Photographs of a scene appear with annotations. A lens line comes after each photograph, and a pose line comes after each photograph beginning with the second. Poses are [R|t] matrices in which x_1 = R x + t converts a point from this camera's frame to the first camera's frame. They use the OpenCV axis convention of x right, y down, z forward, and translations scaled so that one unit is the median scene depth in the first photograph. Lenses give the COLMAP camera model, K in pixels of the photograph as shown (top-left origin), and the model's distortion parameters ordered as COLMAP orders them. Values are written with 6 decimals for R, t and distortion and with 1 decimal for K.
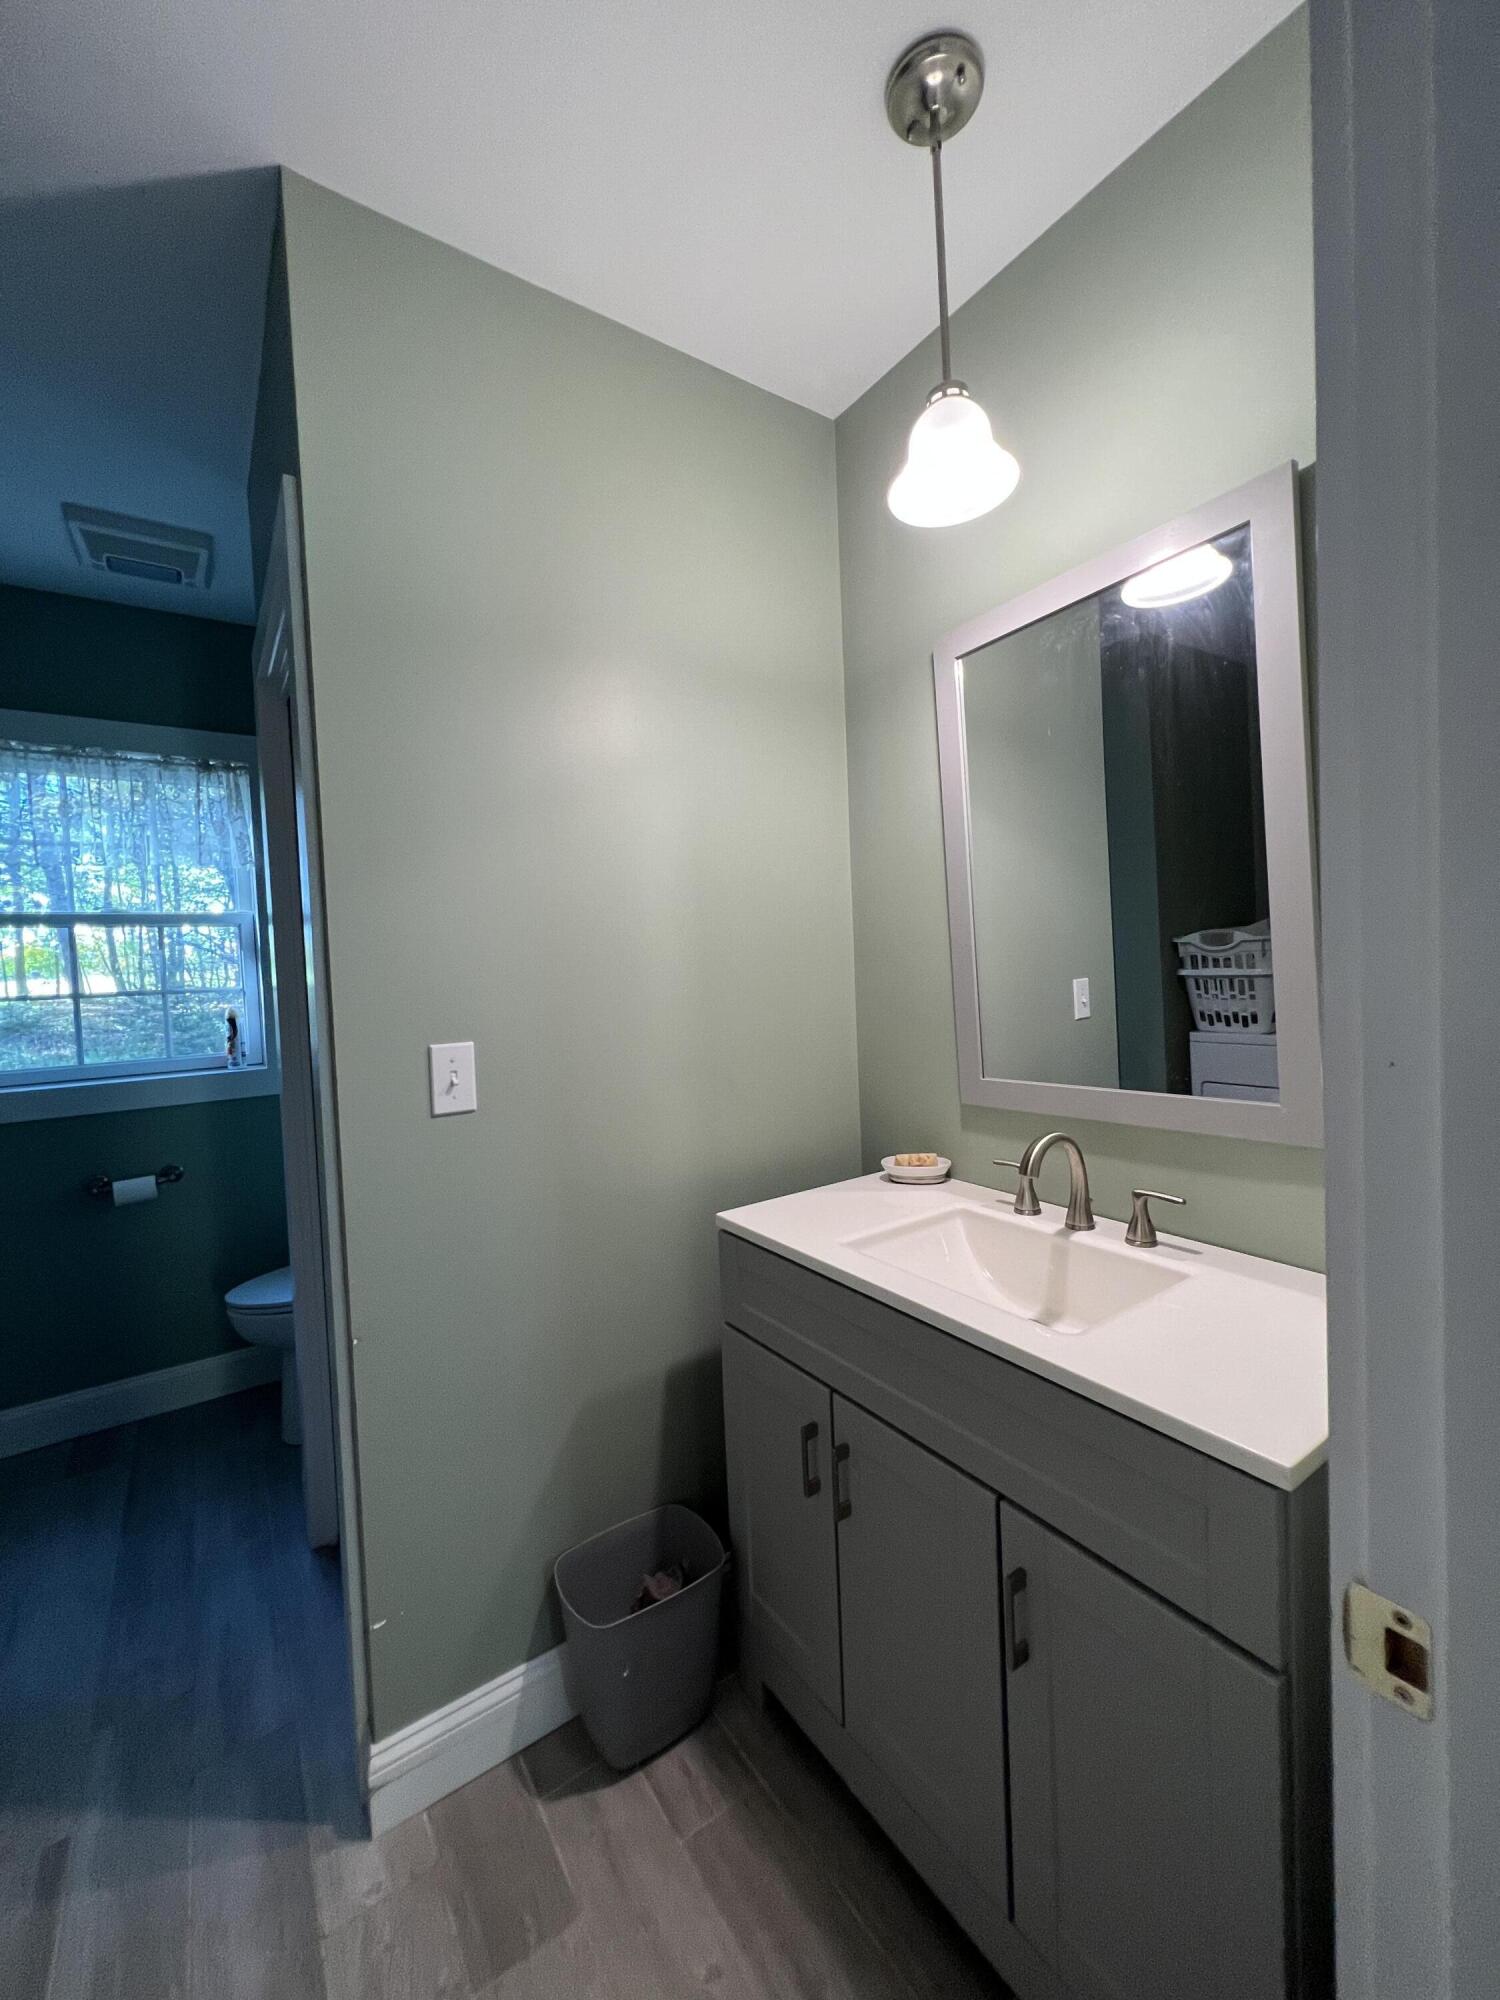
lens RADIAL K [[803.0, 0, 740.3], [0, 803.0, 994.1], [0, 0, 1]] dist [0.001762, 0.000796]
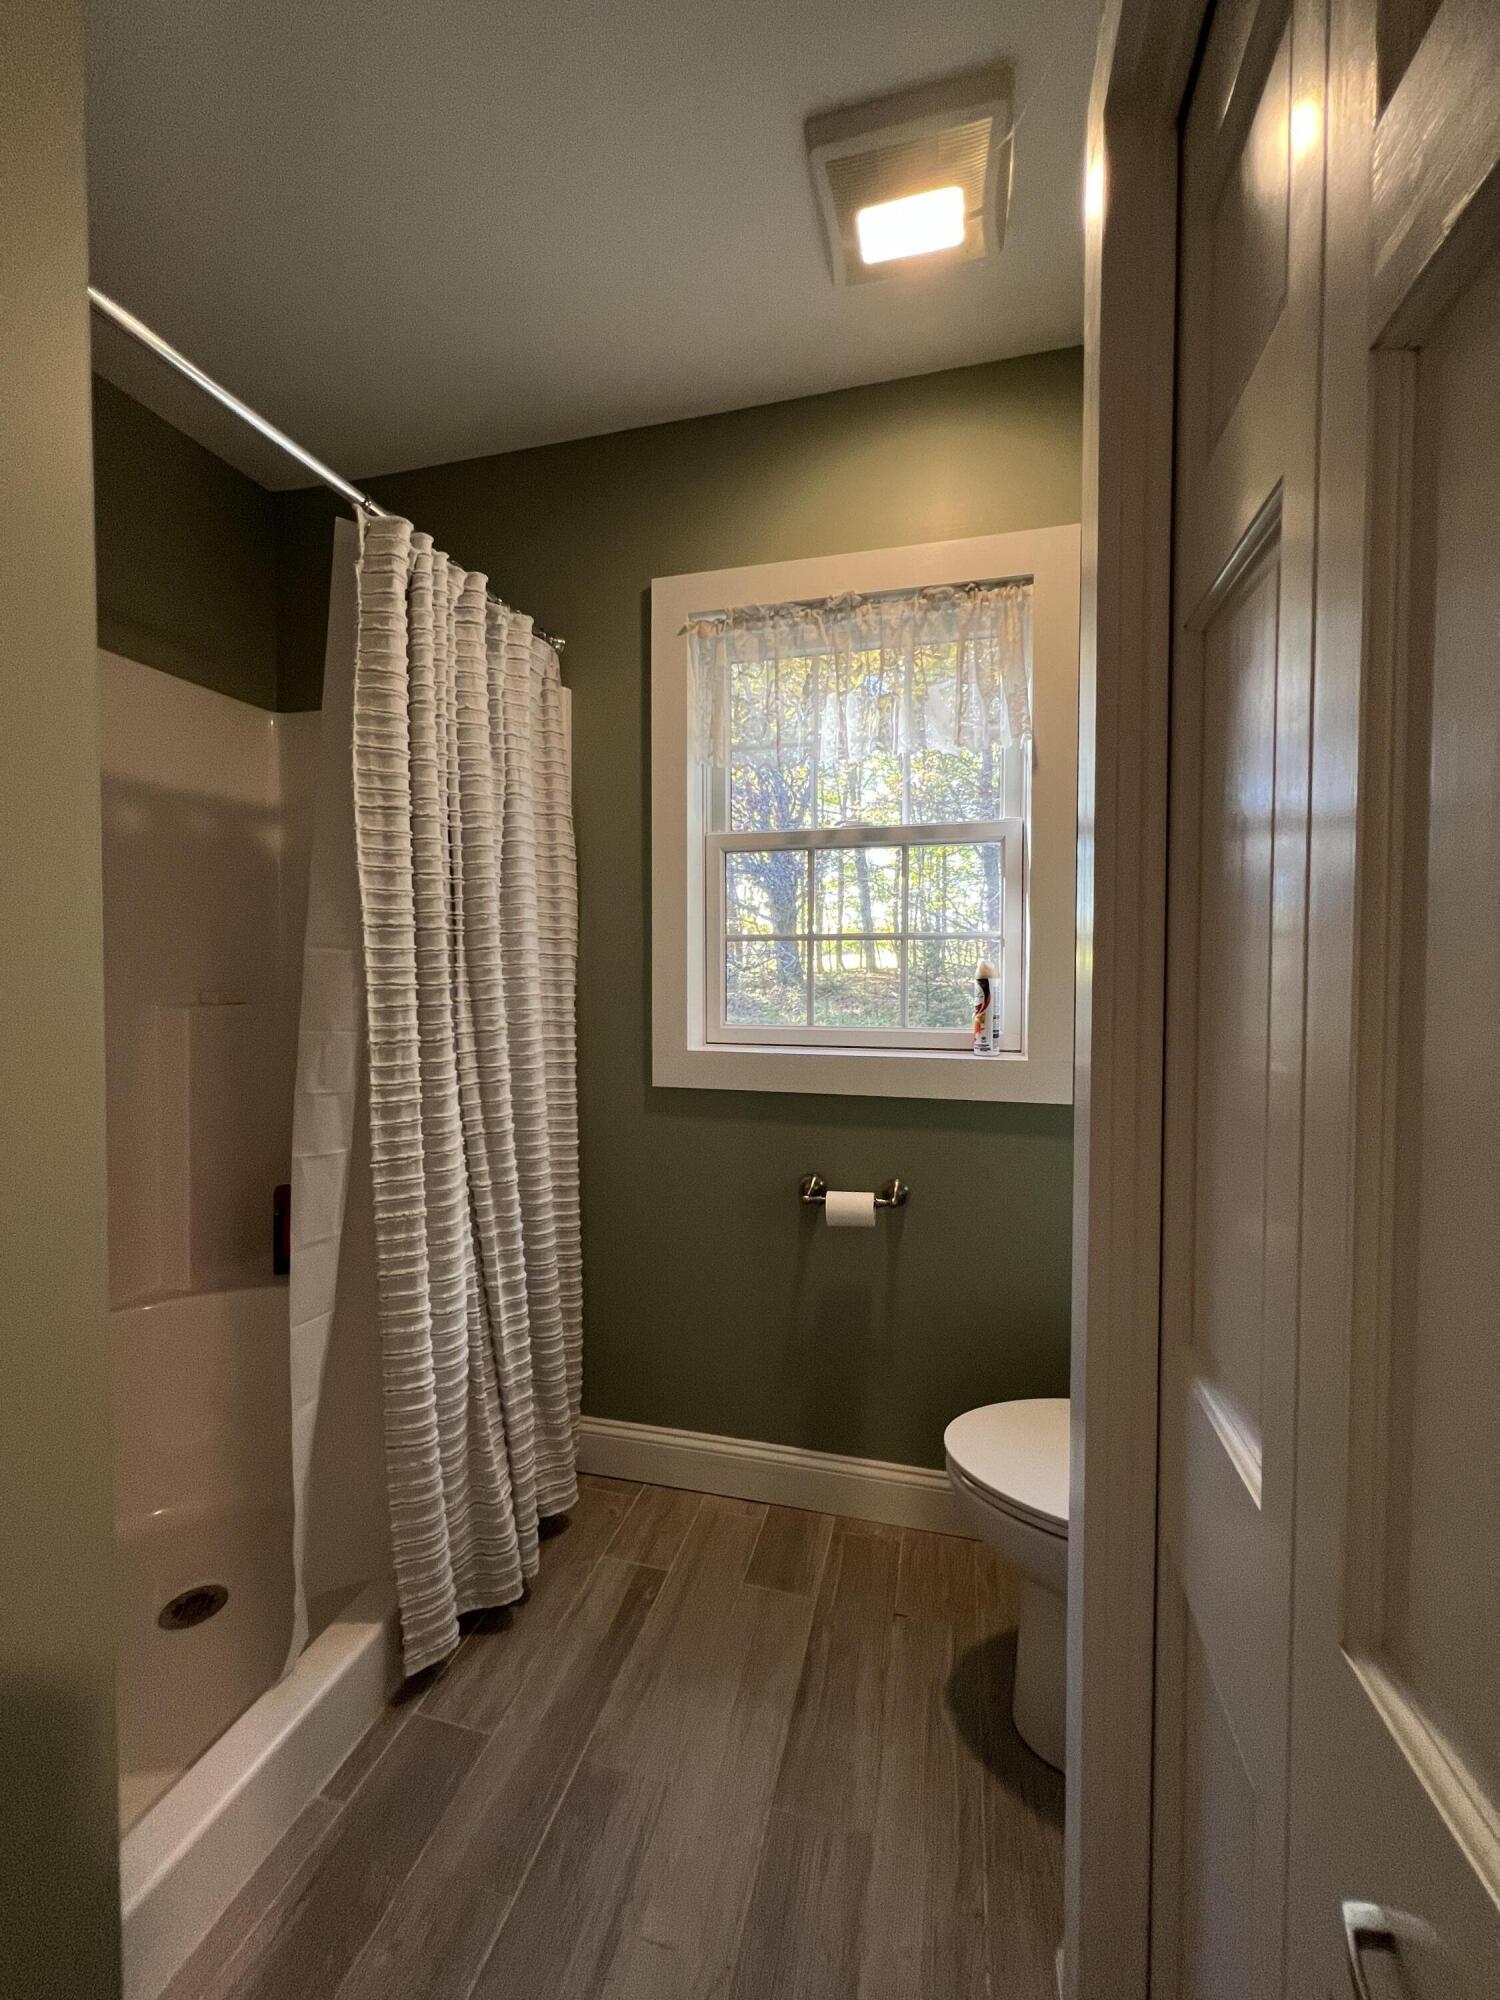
lens RADIAL K [[803.0, 0, 747.5], [0, 803.0, 994.4], [0, 0, 1]] dist [0.001762, 0.000796]
pose [[0.661258, 0.068657, -0.747010, -0.267050], [-0.055853, 0.997545, 0.042242, 0.026199], [0.748077, 0.013790, 0.663469, 0.416433]]
